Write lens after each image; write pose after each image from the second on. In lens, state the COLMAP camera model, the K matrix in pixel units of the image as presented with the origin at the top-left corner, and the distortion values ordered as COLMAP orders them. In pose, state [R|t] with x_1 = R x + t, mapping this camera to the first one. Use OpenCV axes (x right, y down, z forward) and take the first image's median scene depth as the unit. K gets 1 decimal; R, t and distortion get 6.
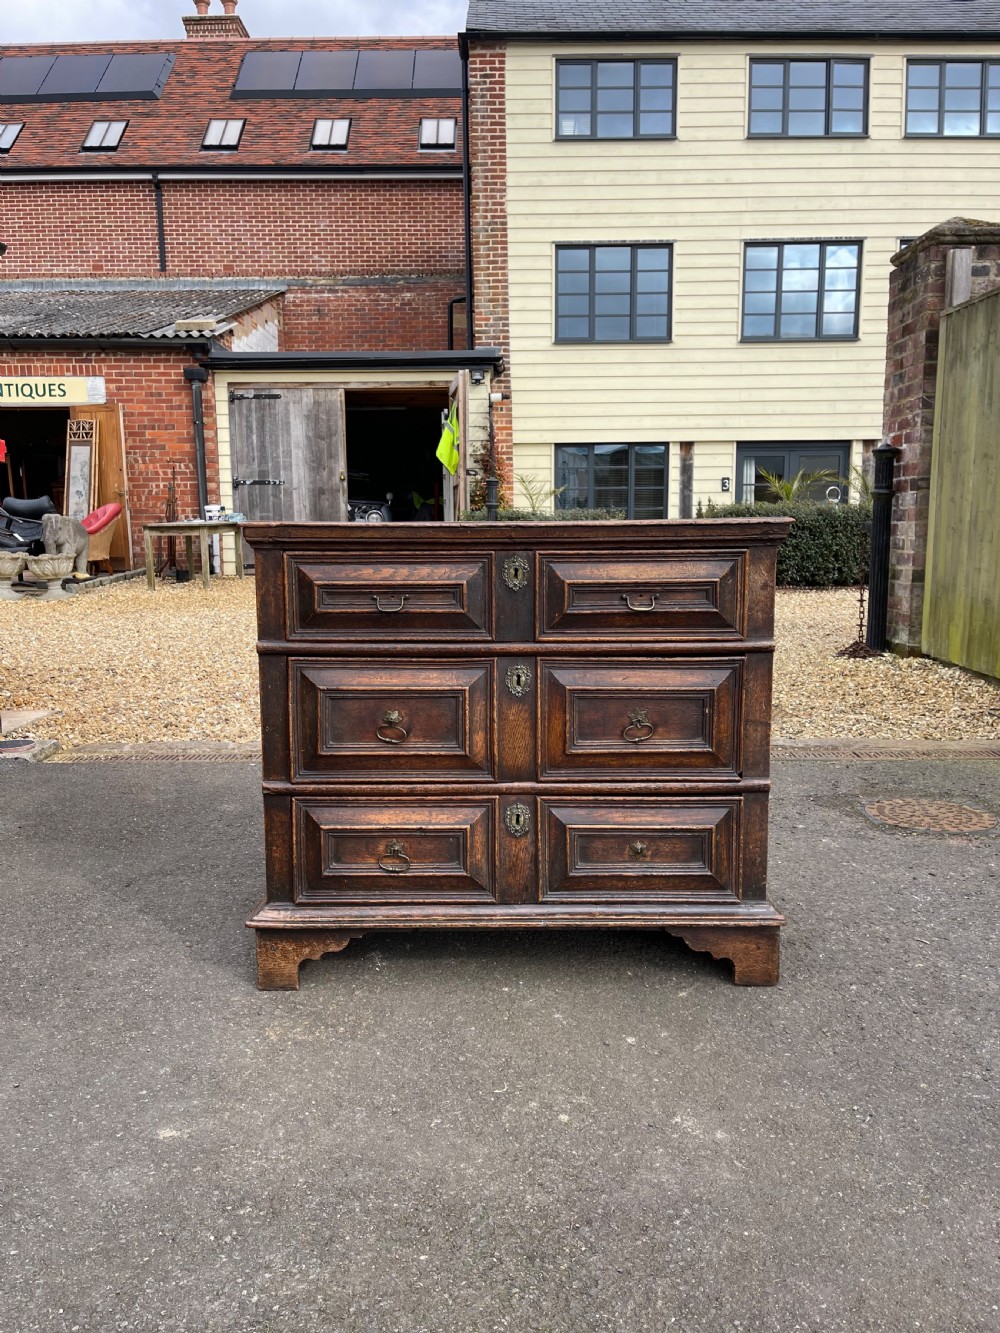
lens RADIAL K [[1017.0, 0, 499.5], [0, 1017.0, 686.6], [0, 0, 1]] dist [0.066520, -0.096253]
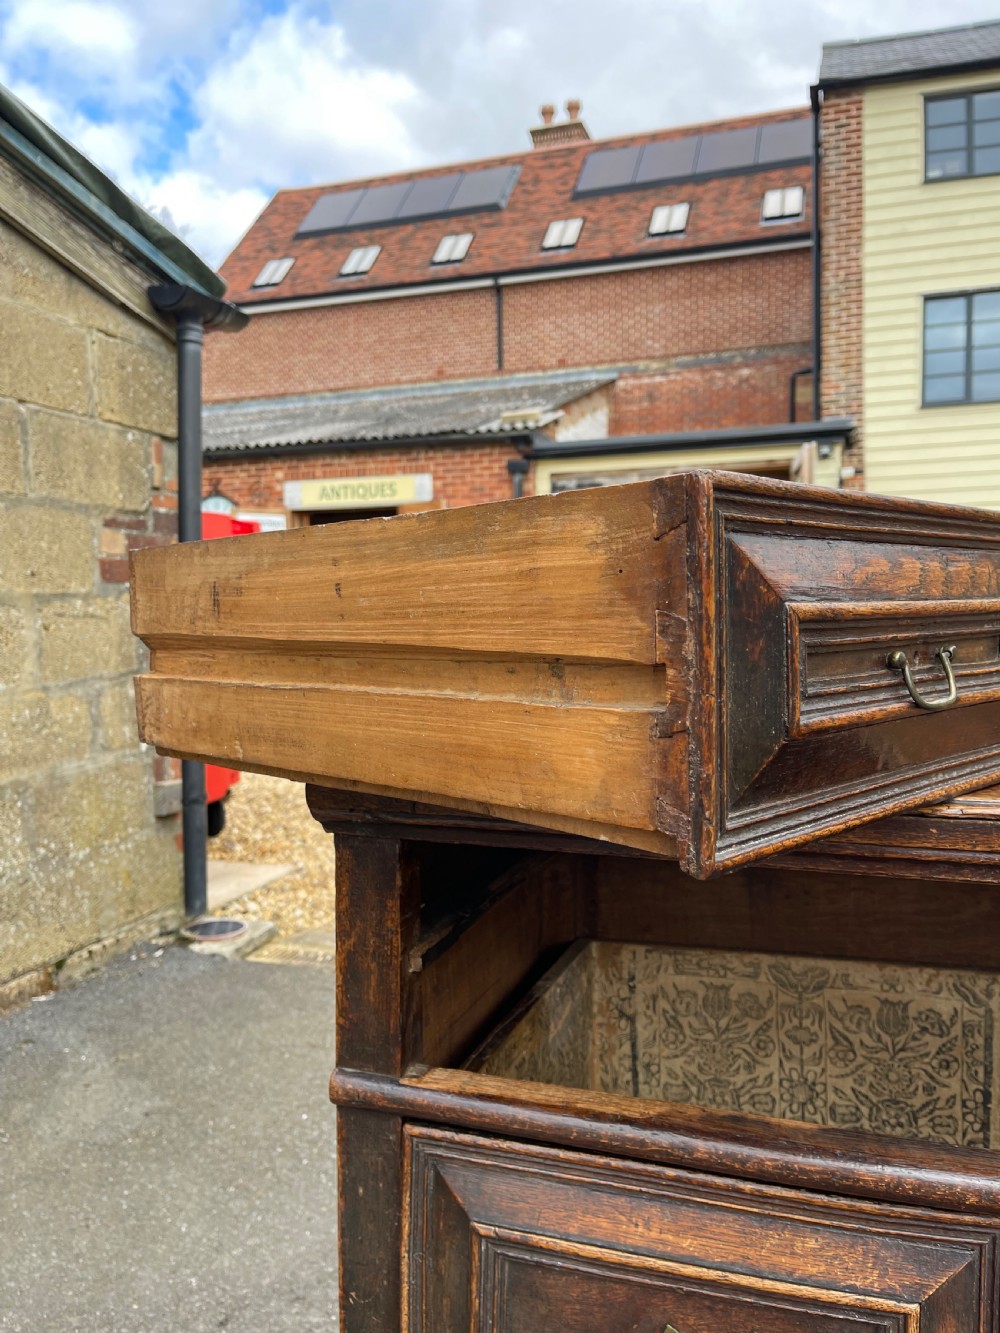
lens RADIAL K [[1020.9, 0, 490.6], [0, 1020.9, 666.5], [0, 0, 1]] dist [0.070299, -0.095331]
pose [[0.947158, 0.010578, -0.320592, -0.008566], [-0.042389, 0.994818, -0.092410, -0.025538], [0.317953, 0.101117, 0.942699, 0.097446]]
